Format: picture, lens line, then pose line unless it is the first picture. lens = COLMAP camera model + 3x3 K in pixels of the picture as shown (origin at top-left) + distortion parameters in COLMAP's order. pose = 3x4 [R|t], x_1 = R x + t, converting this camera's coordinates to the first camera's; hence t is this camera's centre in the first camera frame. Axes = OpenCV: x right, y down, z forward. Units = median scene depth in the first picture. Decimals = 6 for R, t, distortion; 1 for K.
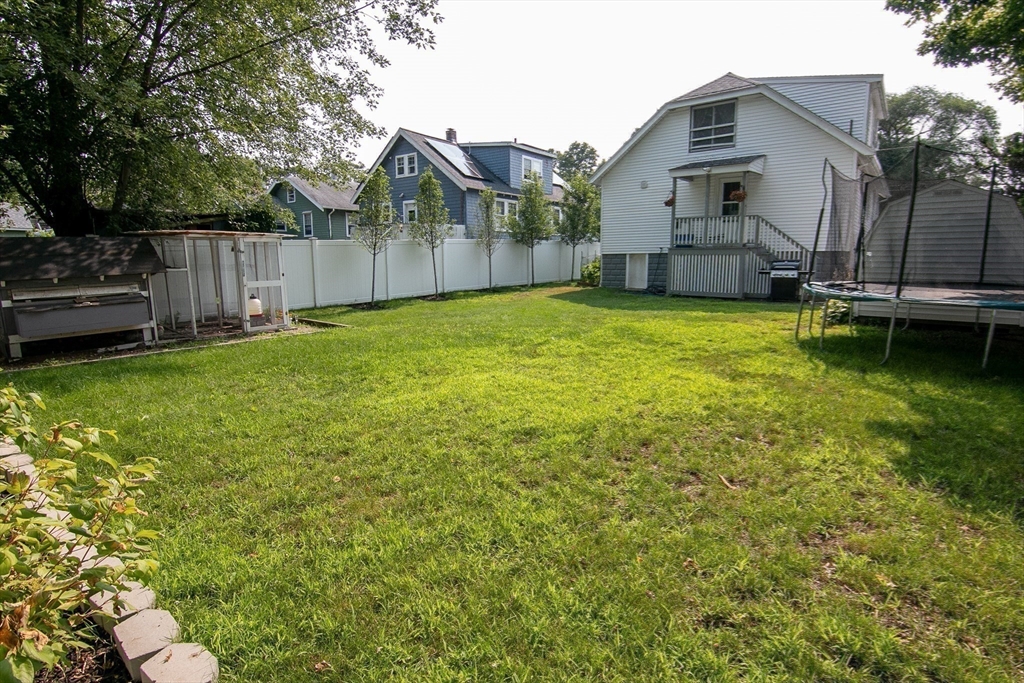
lens RADIAL K [[522.1, 0, 513.1], [0, 522.1, 337.5], [0, 0, 1]] dist [-0.010164, -0.002238]
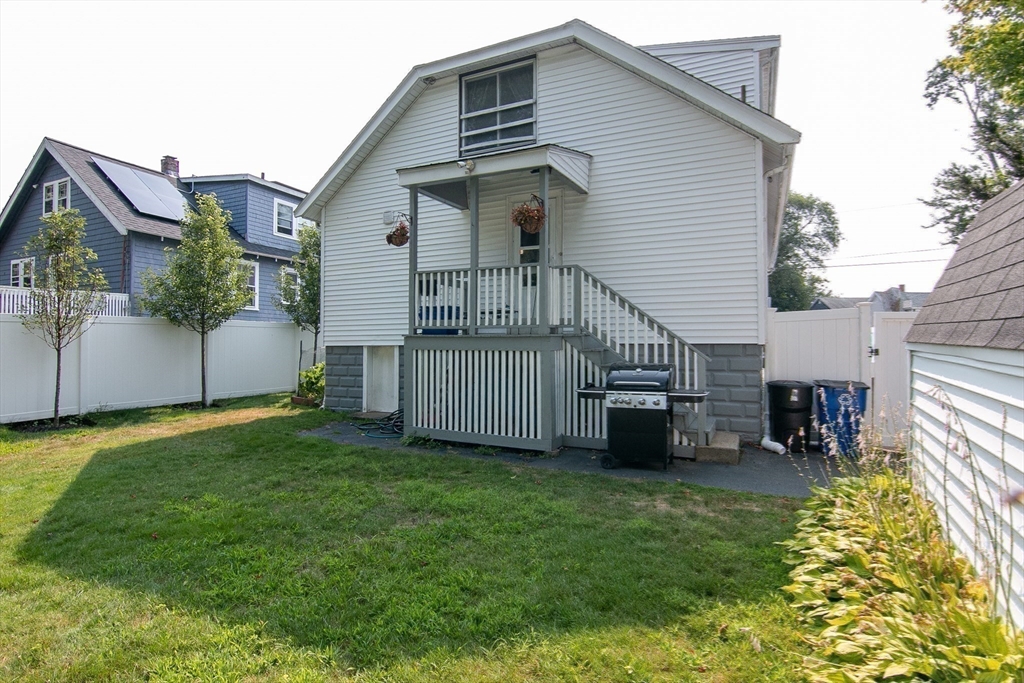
lens RADIAL K [[522.1, 0, 513.5], [0, 522.1, 340.4], [0, 0, 1]] dist [-0.010164, -0.002238]
pose [[0.977126, 0.007766, 0.212519, 0.290848], [0.027029, 0.986693, -0.160331, -0.089431], [-0.210937, 0.162408, 0.963914, 0.529916]]
